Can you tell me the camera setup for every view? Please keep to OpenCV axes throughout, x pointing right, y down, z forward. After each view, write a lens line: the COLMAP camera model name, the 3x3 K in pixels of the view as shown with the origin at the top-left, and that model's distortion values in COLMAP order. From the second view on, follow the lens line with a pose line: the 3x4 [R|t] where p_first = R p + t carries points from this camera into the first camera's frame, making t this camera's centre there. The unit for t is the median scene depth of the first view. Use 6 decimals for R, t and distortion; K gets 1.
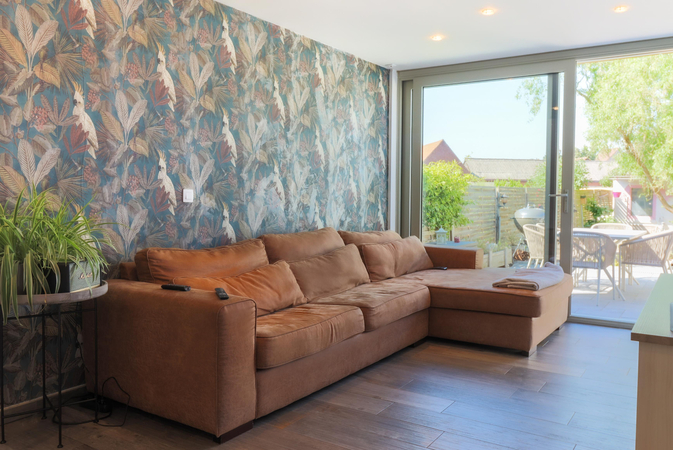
lens RADIAL K [[544.0, 0, 336.6], [0, 544.0, 223.3], [0, 0, 1]] dist [-0.091749, 0.001569]
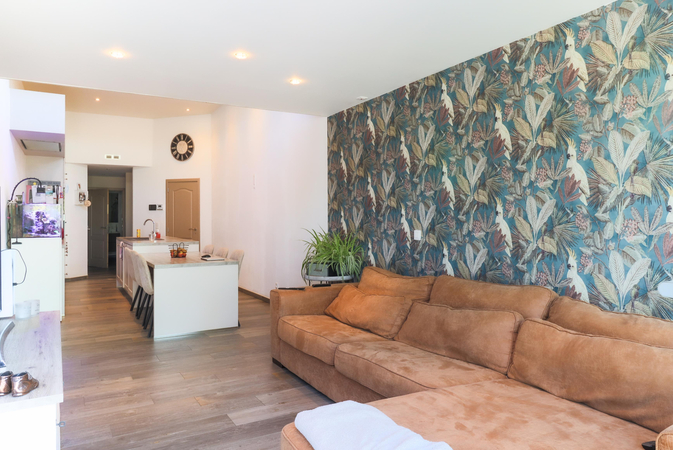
lens RADIAL K [[495.4, 0, 339.0], [0, 495.4, 214.0], [0, 0, 1]] dist [0.023600, -0.011547]
pose [[-0.461373, -0.047607, -0.885928, 0.871173], [-0.076448, 0.996979, -0.013762, -0.070437], [0.883906, 0.061378, -0.463619, 1.376369]]
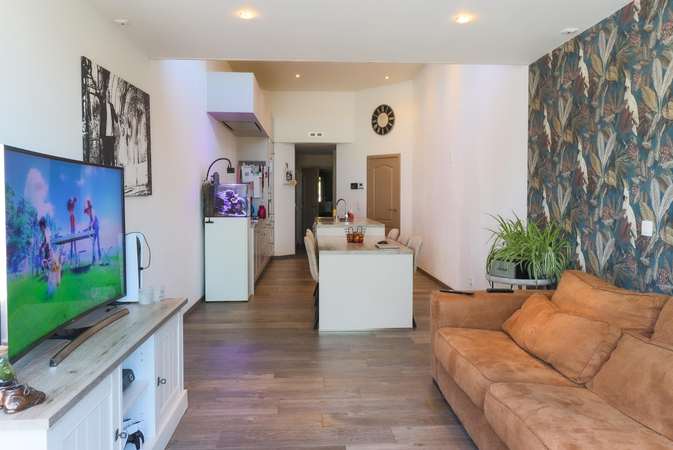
lens RADIAL K [[534.9, 0, 327.3], [0, 534.9, 213.9], [0, 0, 1]] dist [0.010718, -0.005524]
pose [[-0.812246, -0.023310, -0.582849, 0.630088], [-0.074083, 0.995232, 0.063439, -0.089534], [0.578591, 0.094707, -0.810100, 1.385530]]
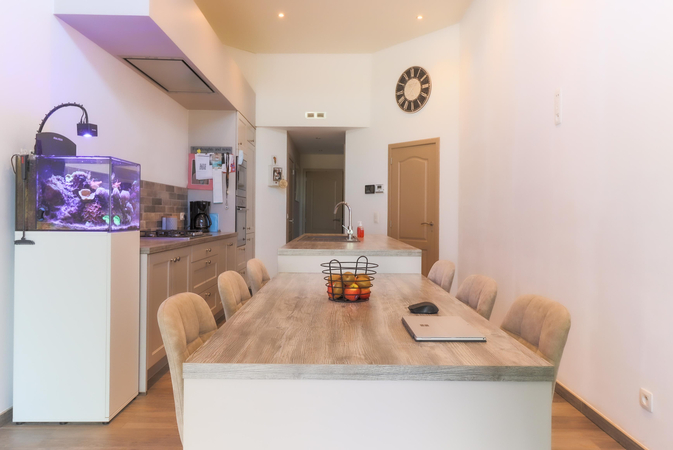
lens RADIAL K [[495.4, 0, 339.0], [0, 495.4, 214.0], [0, 0, 1]] dist [0.023600, -0.011547]
pose [[-0.830471, -0.049155, -0.554888, -0.096901], [-0.079620, 0.996346, 0.030902, -0.017490], [0.551342, 0.069843, -0.831351, 0.541618]]
